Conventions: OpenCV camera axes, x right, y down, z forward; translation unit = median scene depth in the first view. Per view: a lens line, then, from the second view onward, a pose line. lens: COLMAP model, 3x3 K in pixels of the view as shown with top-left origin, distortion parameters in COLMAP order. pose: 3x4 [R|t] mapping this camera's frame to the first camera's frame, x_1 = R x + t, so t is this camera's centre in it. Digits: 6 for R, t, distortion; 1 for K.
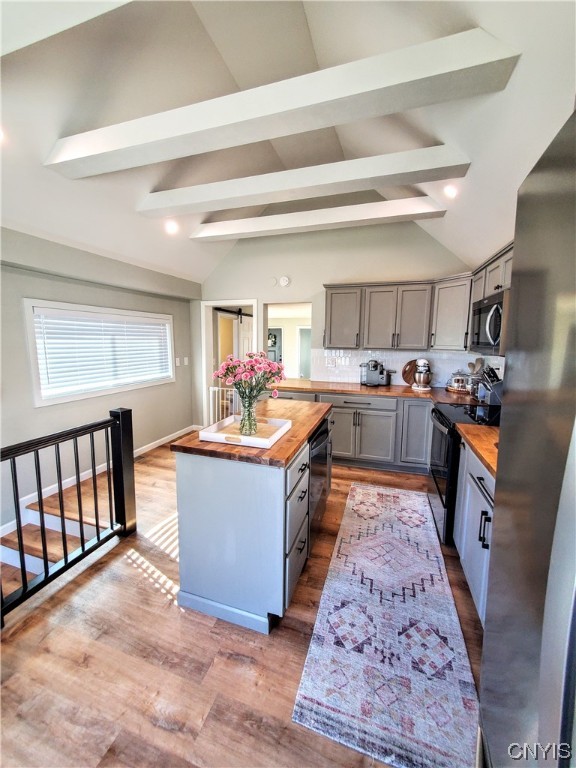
lens RADIAL K [[304.8, 0, 284.7], [0, 304.8, 379.3], [0, 0, 1]] dist [0.000841, 0.000051]
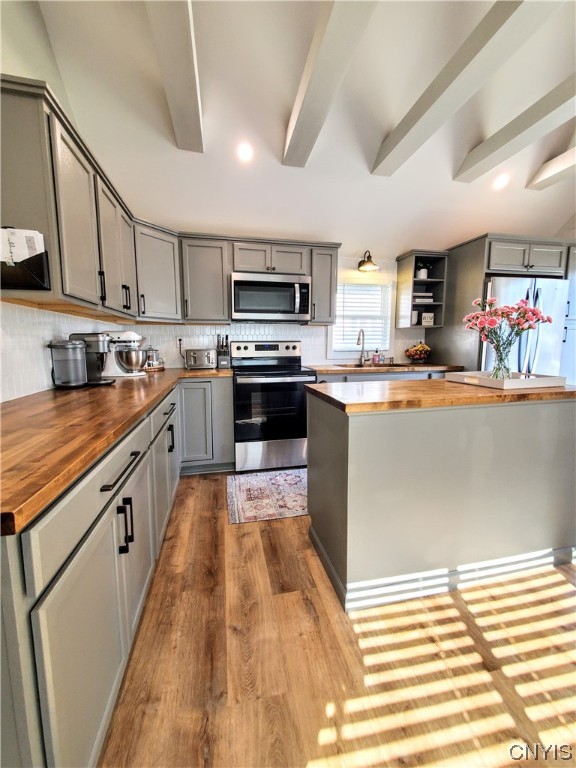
lens RADIAL K [[304.8, 0, 284.7], [0, 304.8, 379.3], [0, 0, 1]] dist [0.000841, 0.000051]
pose [[-0.505300, -0.112365, 0.855597, -0.326221], [0.106043, 0.975886, 0.190790, -0.055884], [-0.856404, 0.187136, -0.481199, 1.102436]]
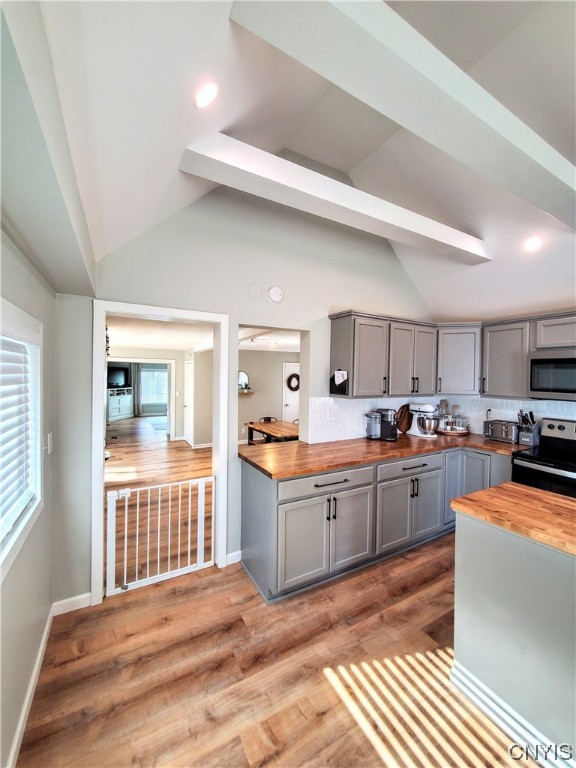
lens RADIAL K [[304.8, 0, 284.7], [0, 304.8, 379.3], [0, 0, 1]] dist [0.000841, 0.000051]
pose [[0.669635, -0.011347, 0.742604, -0.572116], [0.087385, 0.994142, -0.063608, -0.127418], [-0.737531, 0.107487, 0.666704, 0.721265]]
